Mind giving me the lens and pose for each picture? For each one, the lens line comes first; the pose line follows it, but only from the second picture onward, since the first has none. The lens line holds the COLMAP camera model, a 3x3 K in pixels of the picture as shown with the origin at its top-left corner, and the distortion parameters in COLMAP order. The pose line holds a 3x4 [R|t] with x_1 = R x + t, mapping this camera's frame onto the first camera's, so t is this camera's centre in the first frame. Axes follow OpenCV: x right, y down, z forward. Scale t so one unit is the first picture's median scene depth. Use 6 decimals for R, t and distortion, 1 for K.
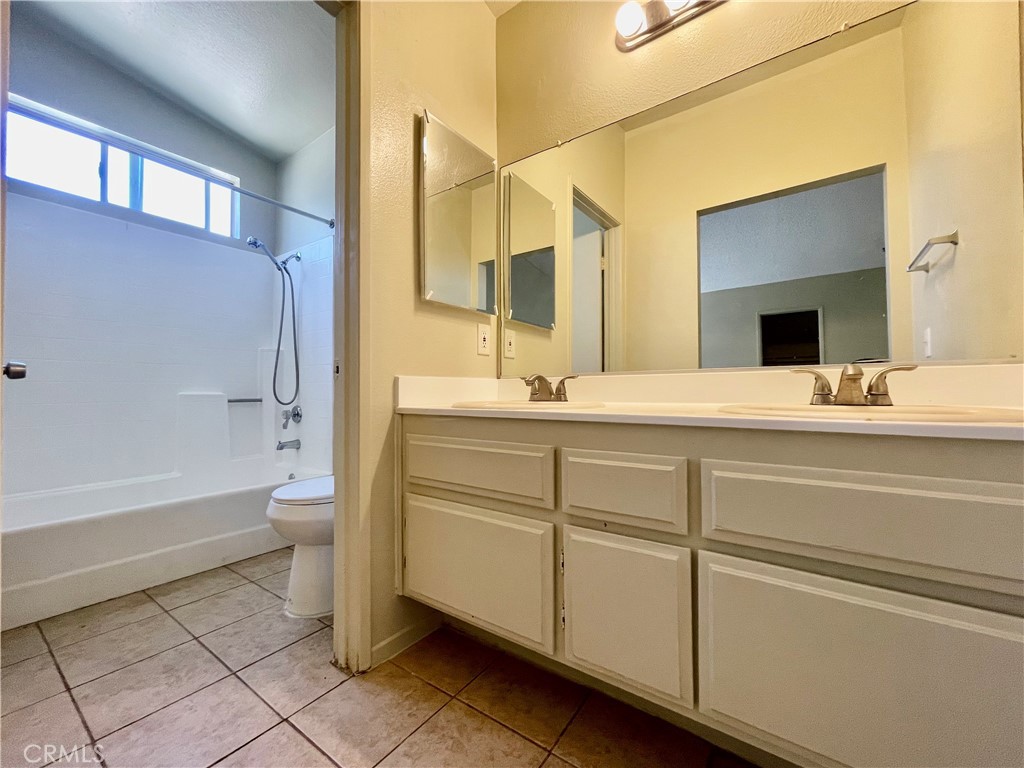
lens RADIAL K [[417.0, 0, 505.0], [0, 417.0, 385.9], [0, 0, 1]] dist [0.000151, 0.000033]
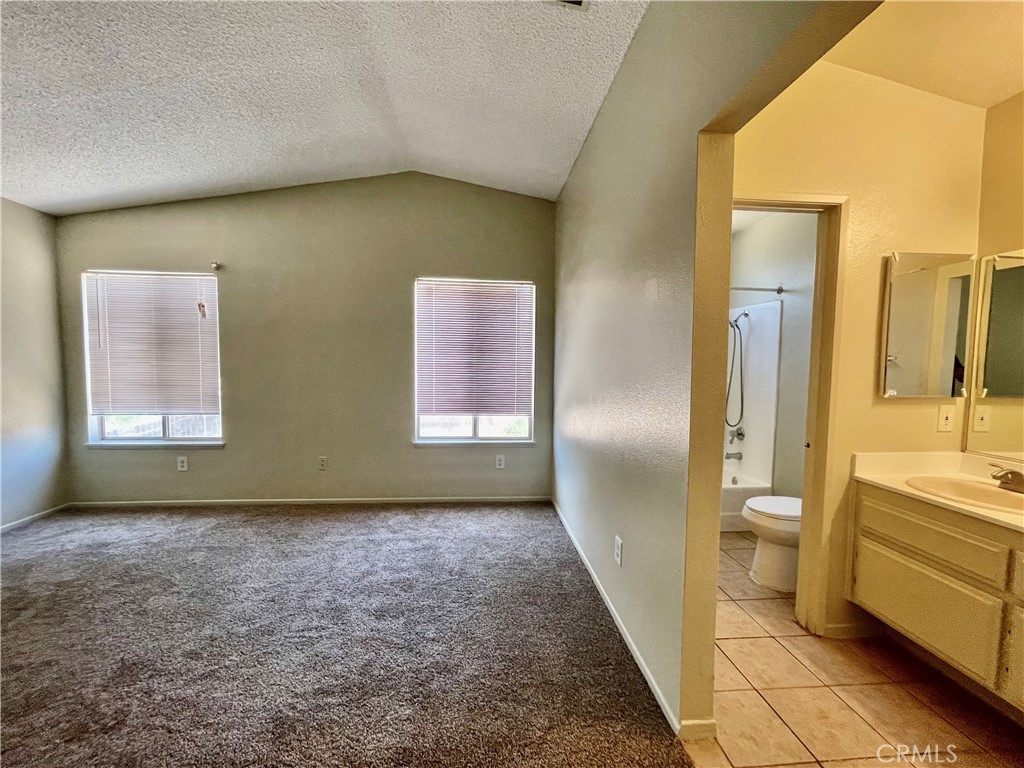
lens RADIAL K [[417.0, 0, 505.0], [0, 417.0, 385.9], [0, 0, 1]] dist [0.000151, 0.000033]
pose [[0.643045, 0.056155, -0.763767, 0.049545], [-0.001189, 0.997380, 0.072331, -0.348443], [0.765828, -0.045604, 0.641427, -0.814904]]
